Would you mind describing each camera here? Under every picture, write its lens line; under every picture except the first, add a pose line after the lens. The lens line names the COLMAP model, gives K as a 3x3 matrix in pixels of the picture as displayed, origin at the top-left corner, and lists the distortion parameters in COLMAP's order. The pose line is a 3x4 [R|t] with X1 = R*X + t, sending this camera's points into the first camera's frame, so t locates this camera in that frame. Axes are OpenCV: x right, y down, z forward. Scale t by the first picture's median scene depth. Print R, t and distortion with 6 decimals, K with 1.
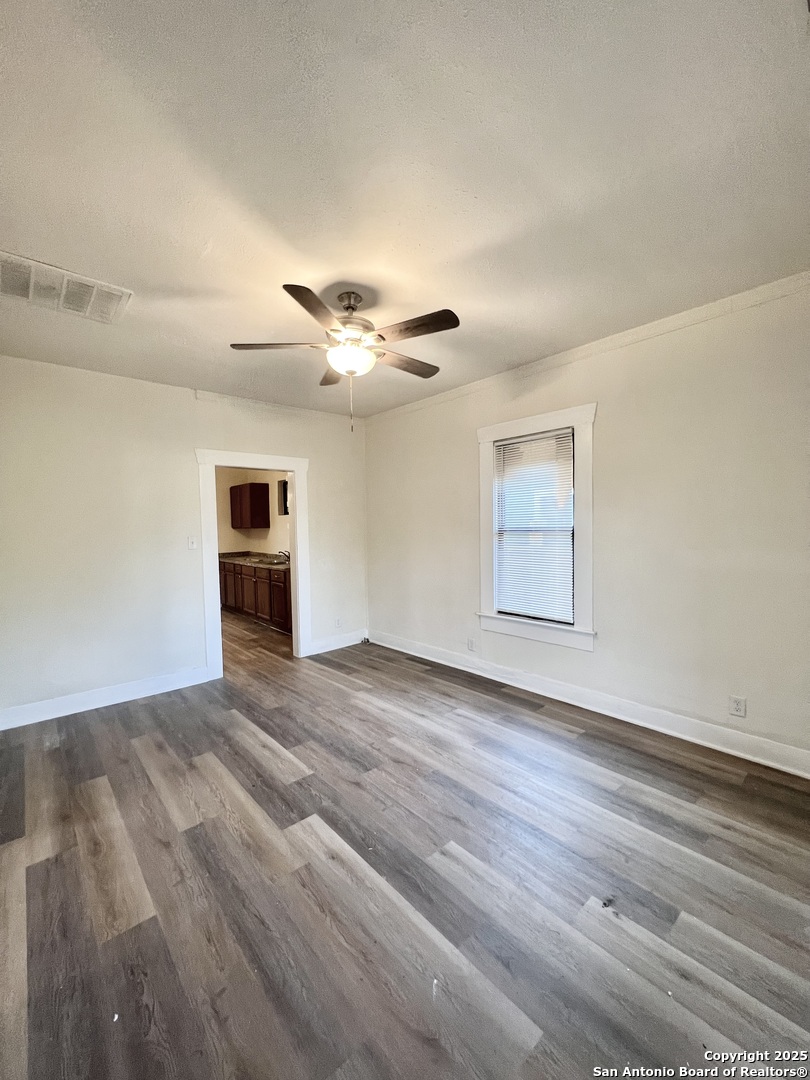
lens RADIAL K [[432.7, 0, 404.6], [0, 432.7, 541.6], [0, 0, 1]] dist [-0.001176, 0.000467]
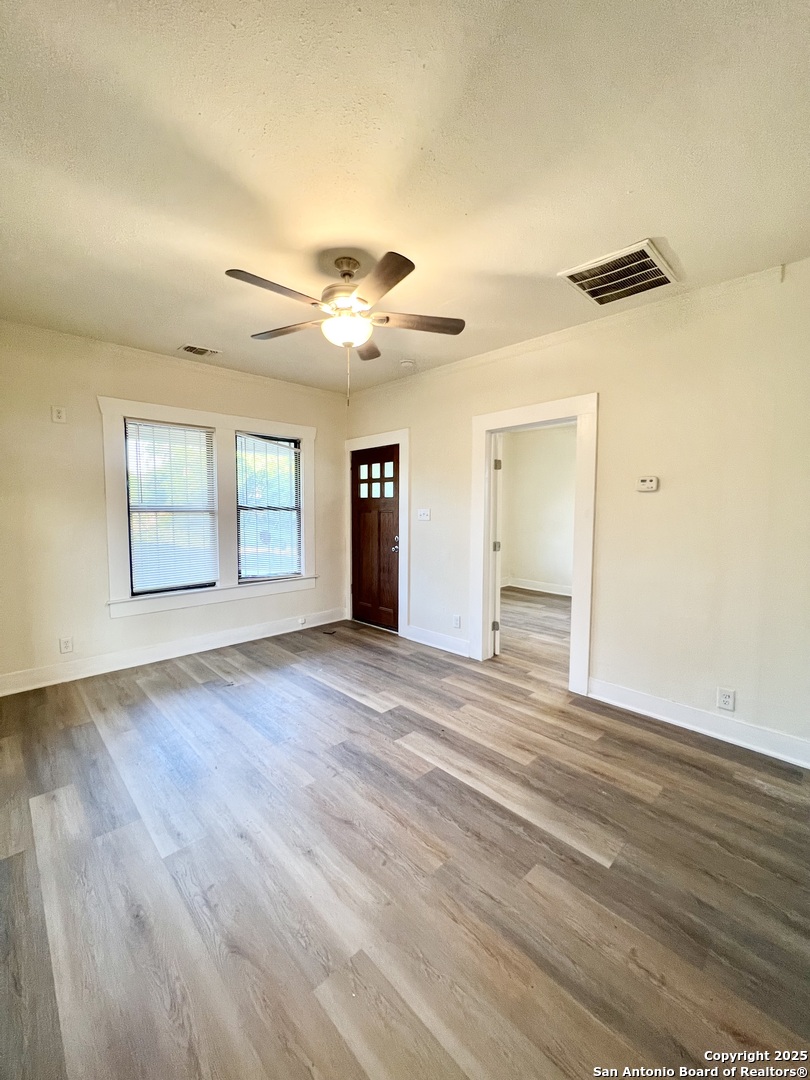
lens RADIAL K [[432.7, 0, 407.0], [0, 432.7, 536.5], [0, 0, 1]] dist [-0.001176, 0.000467]
pose [[-0.998860, 0.017485, -0.044415, -0.211915], [0.012697, 0.994298, 0.105883, -0.068064], [0.046014, 0.105198, -0.993386, 2.078779]]
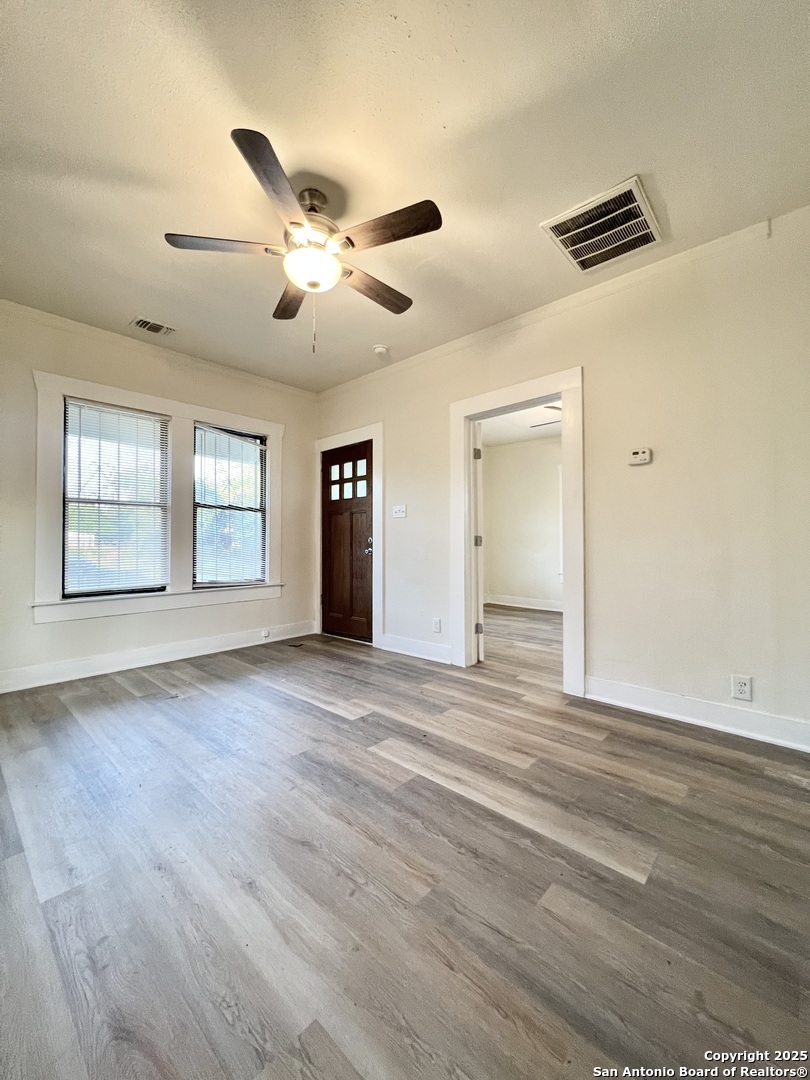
lens RADIAL K [[431.6, 0, 406.7], [0, 431.6, 536.3], [0, 0, 1]] dist [-0.001798, 0.000757]
pose [[-0.994438, 0.019475, -0.103508, -0.217011], [0.017213, 0.999594, 0.022708, 0.095298], [0.103908, 0.020800, -0.994369, 1.947837]]
